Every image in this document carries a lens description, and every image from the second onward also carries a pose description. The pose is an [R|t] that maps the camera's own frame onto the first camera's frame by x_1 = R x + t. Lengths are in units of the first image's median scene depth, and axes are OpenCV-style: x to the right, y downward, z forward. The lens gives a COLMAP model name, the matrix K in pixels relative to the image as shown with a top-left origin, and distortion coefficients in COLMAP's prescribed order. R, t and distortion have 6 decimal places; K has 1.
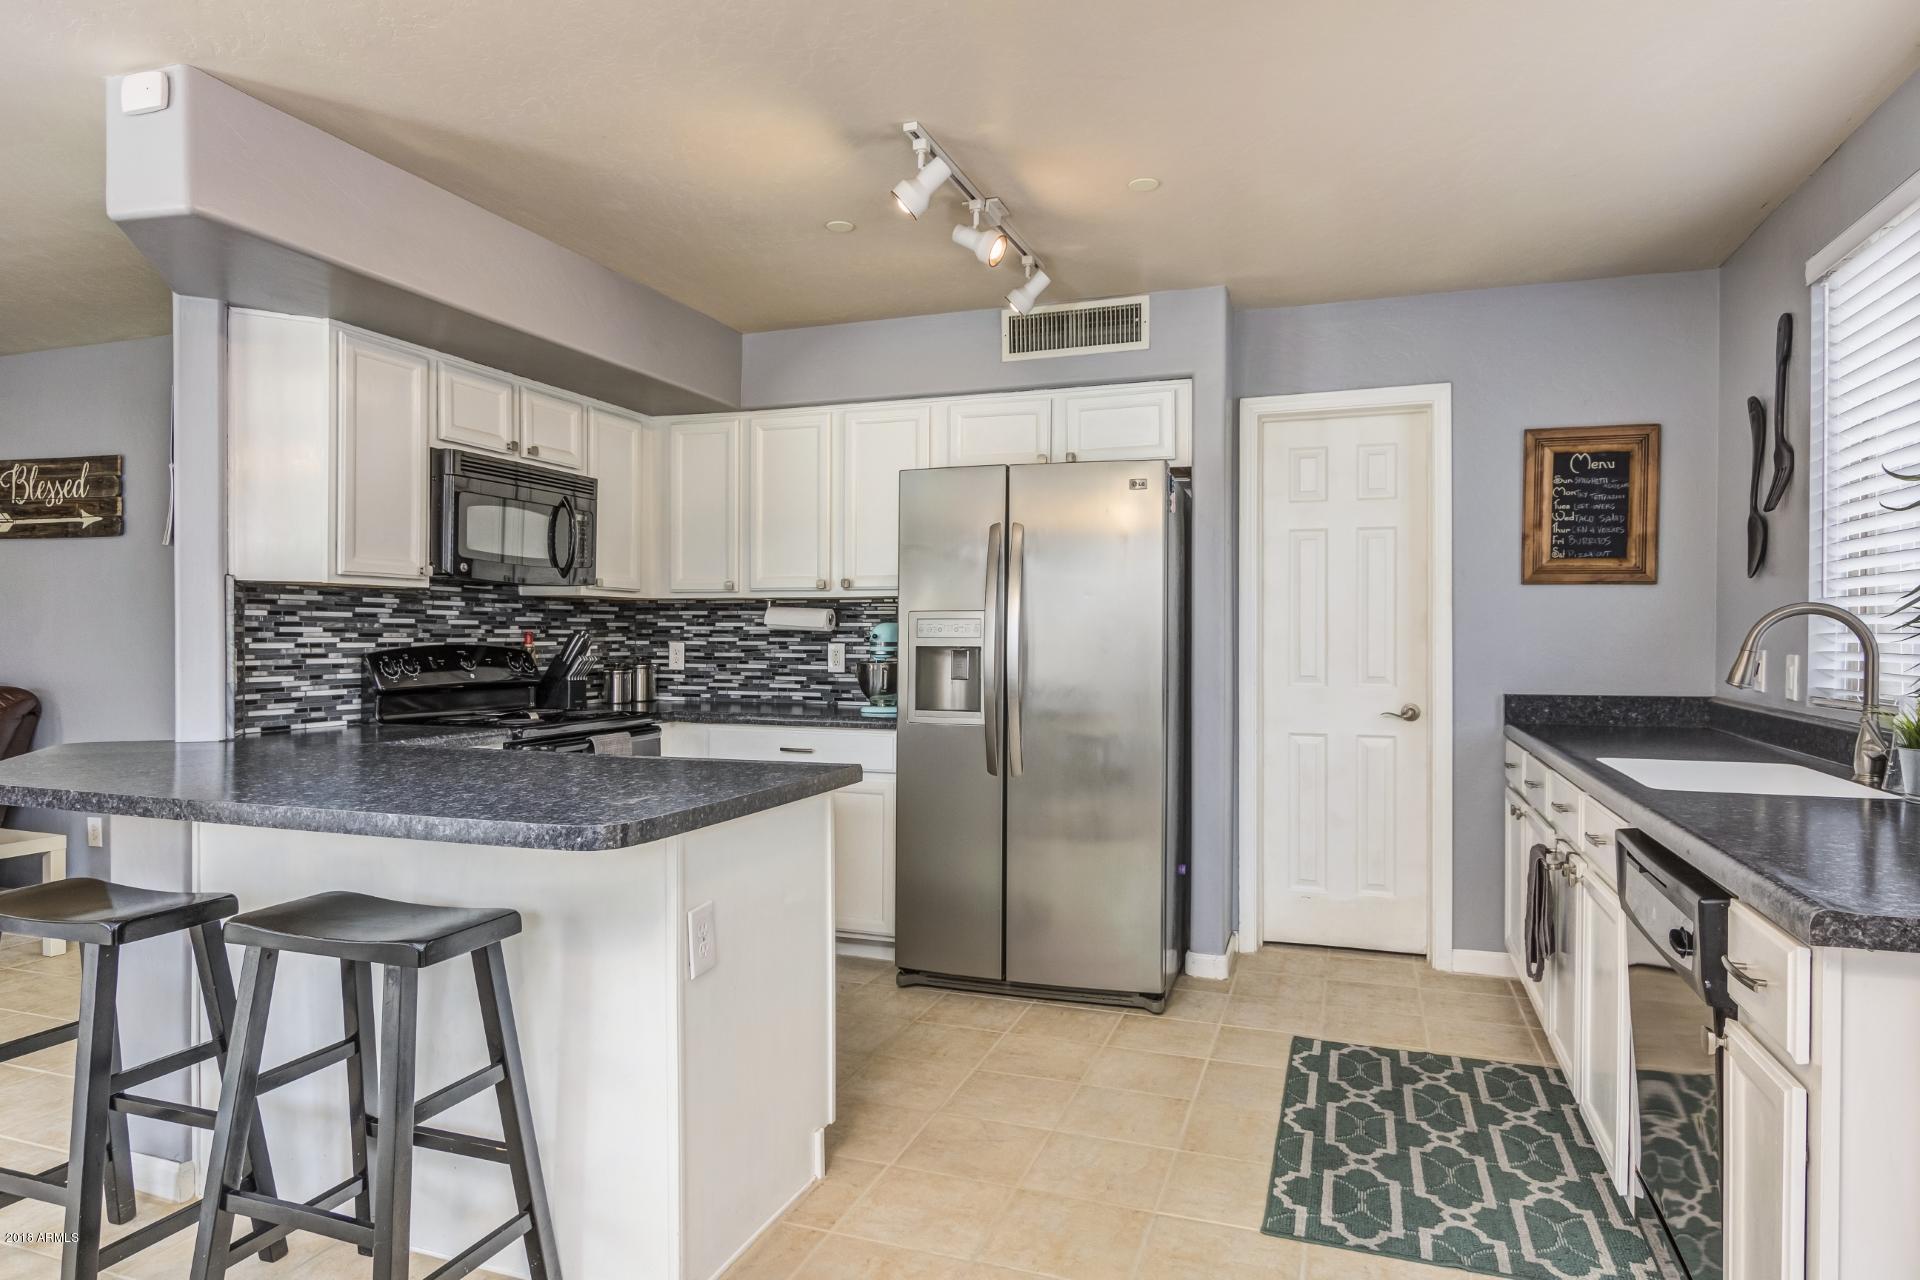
lens RADIAL K [[1123.9, 0, 960.0], [0, 1123.9, 640.0], [0, 0, 1]] dist [-0.001856, -0.000374]
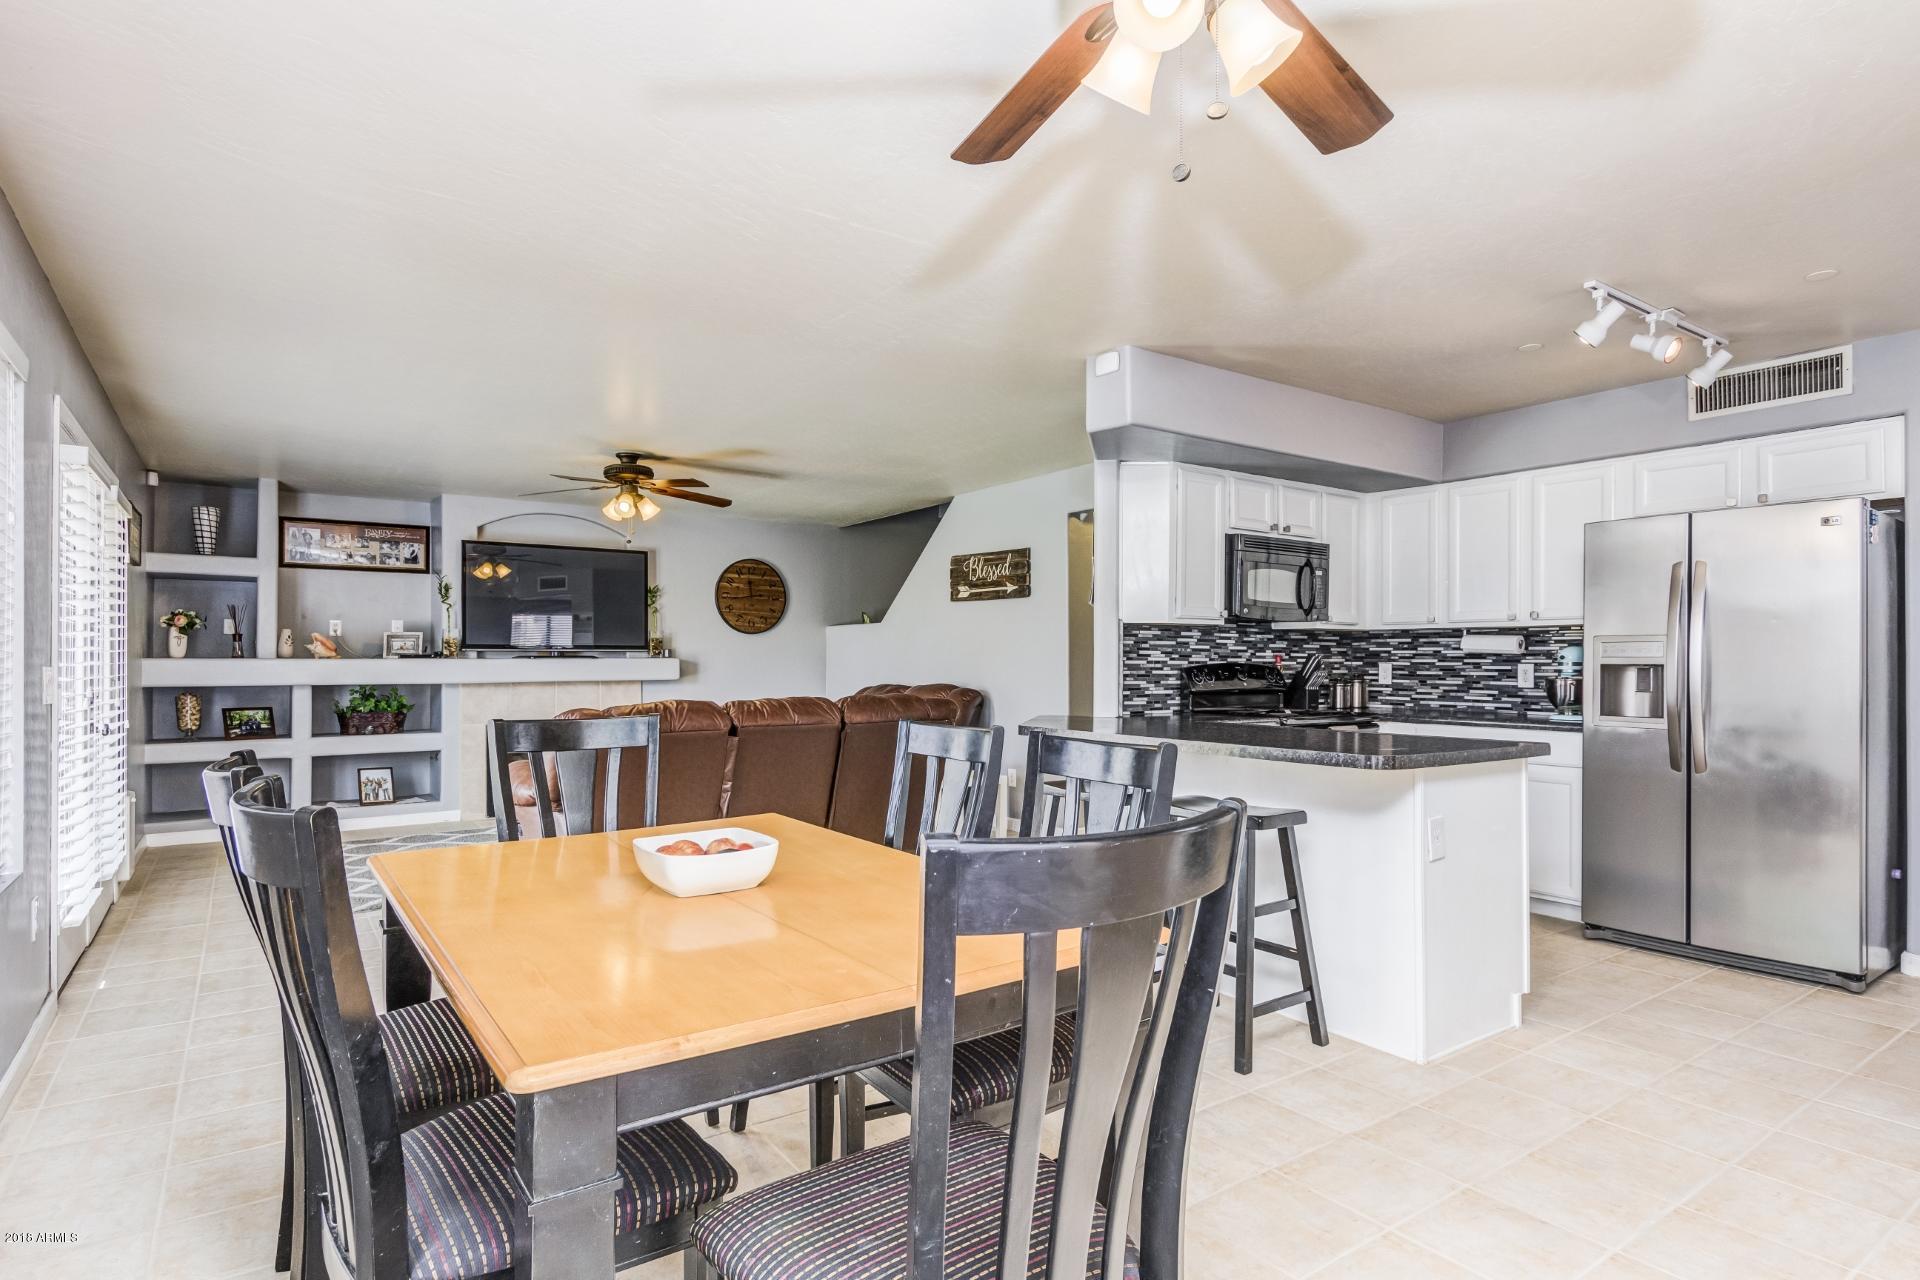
lens RADIAL K [[1012.5, 0, 958.3], [0, 1012.5, 654.4], [0, 0, 1]] dist [0.001742, -0.000428]
pose [[0.816928, -0.003276, -0.576731, 0.024814], [-0.005019, 0.999906, -0.012788, 0.011646], [0.576718, 0.013342, 0.816834, -0.297691]]
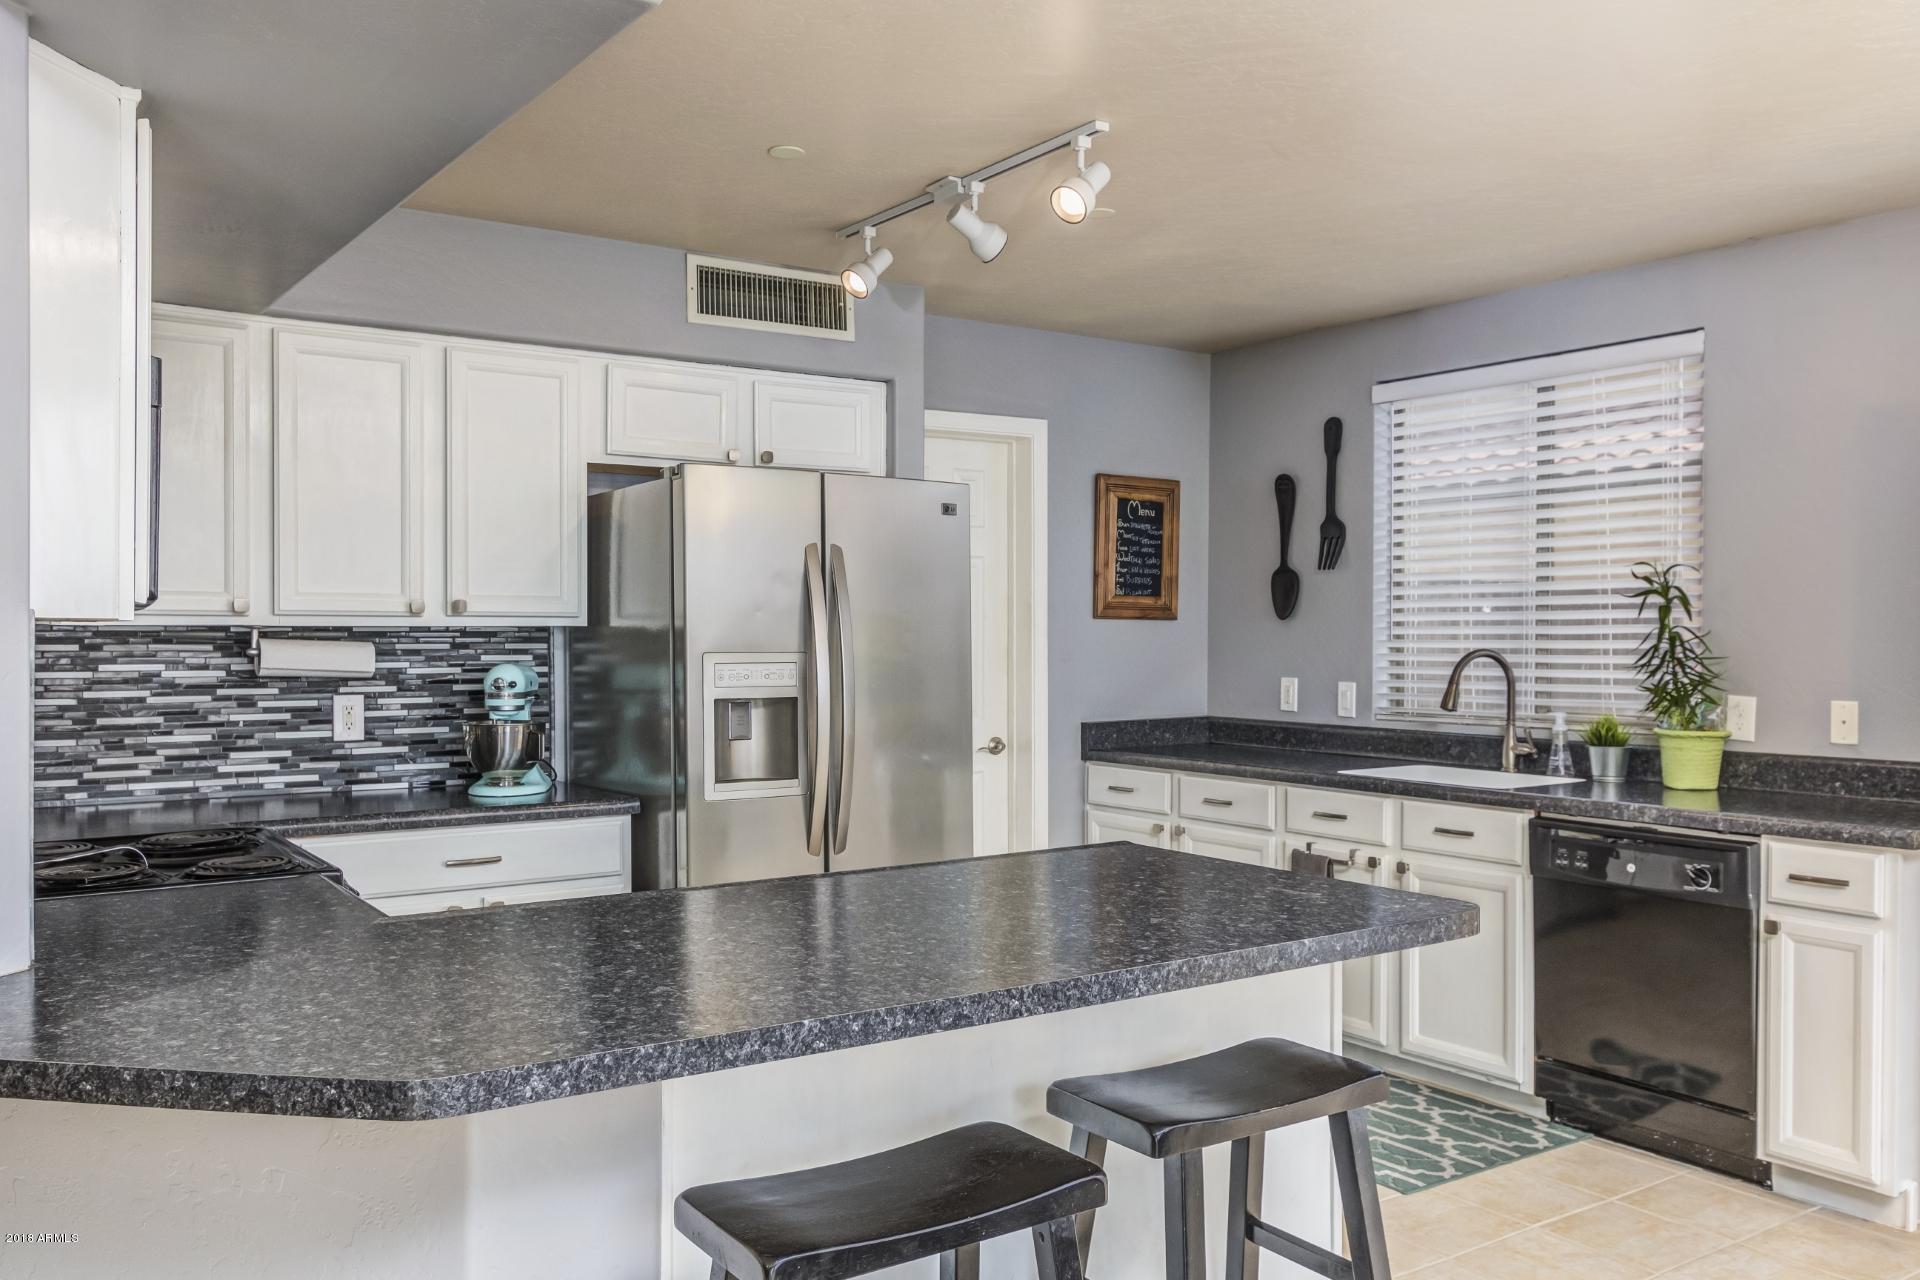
lens RADIAL K [[1520.5, 0, 960.0], [0, 1520.5, 640.0], [0, 0, 1]] dist [-0.010677, -0.003077]
pose [[0.586448, -0.006867, 0.809957, -0.708857], [0.008746, 0.999959, 0.002146, -0.031874], [-0.809939, 0.005826, 0.586485, 0.247191]]
